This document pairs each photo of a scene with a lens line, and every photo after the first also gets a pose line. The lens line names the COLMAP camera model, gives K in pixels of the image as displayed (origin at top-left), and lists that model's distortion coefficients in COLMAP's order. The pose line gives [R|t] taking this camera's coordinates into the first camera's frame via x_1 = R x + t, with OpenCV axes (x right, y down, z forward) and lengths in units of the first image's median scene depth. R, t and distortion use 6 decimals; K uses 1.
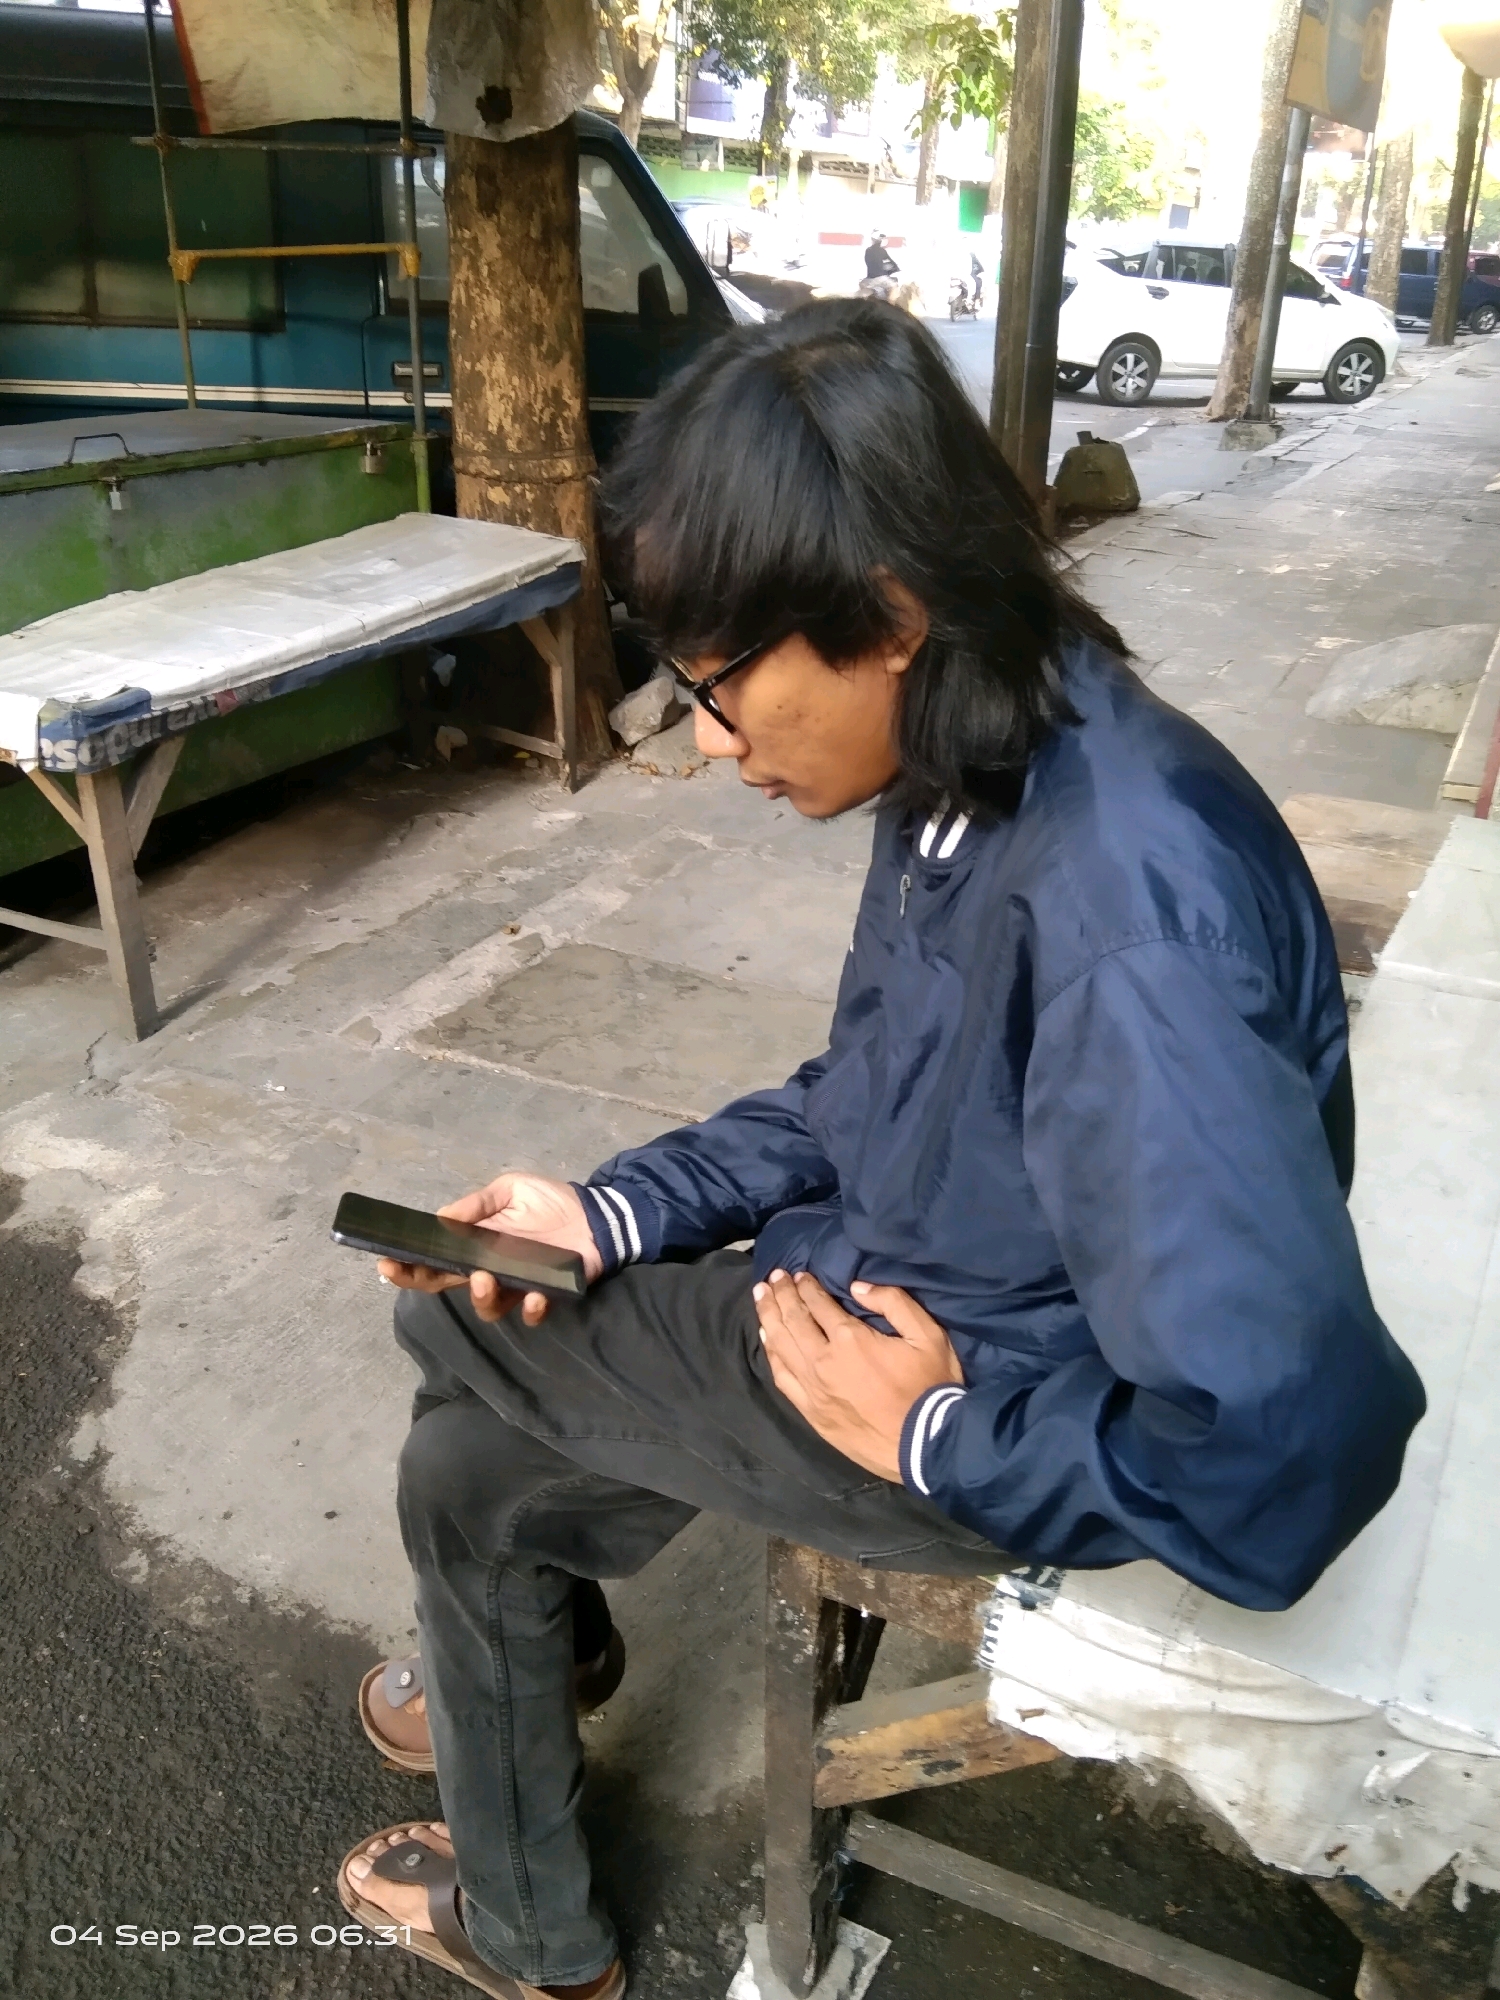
lens RADIAL K [[1560.3, 0, 749.9], [0, 1560.3, 1032.1], [0, 0, 1]] dist [-0.000441, -0.000242]
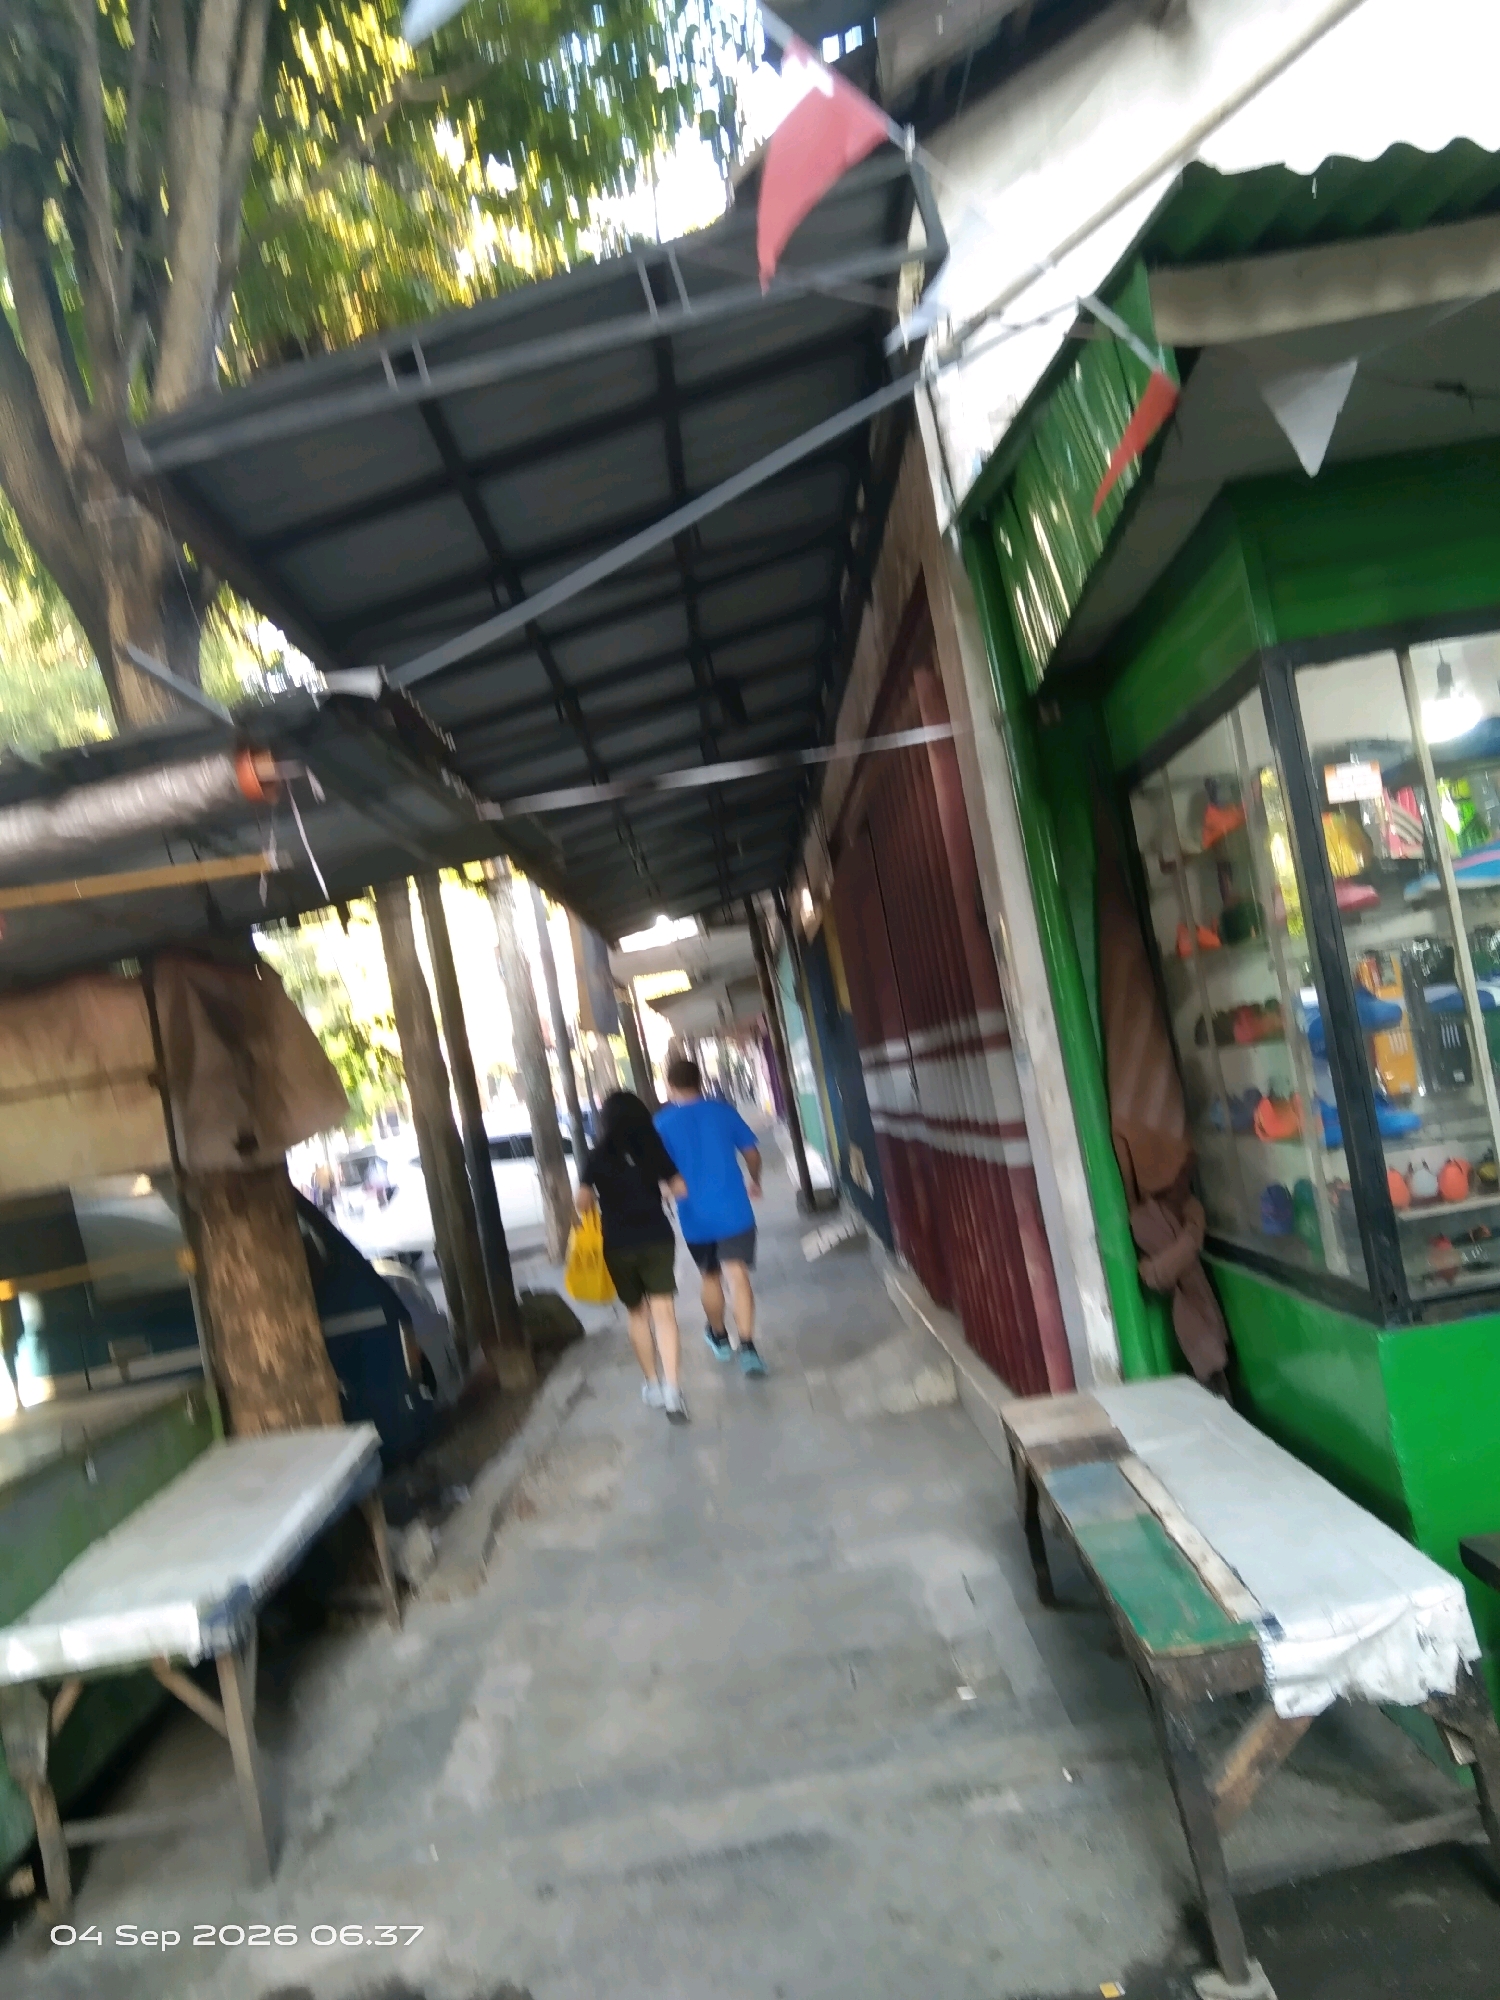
lens RADIAL K [[1552.2, 0, 750.0], [0, 1552.2, 1000.0], [0, 0, 1]] dist [-0.018183, -0.005962]
pose [[0.880705, -0.153876, 0.447974, -0.348310], [0.367851, 0.818011, -0.442204, 0.076569], [-0.298403, 0.554239, 0.777030, -0.274664]]
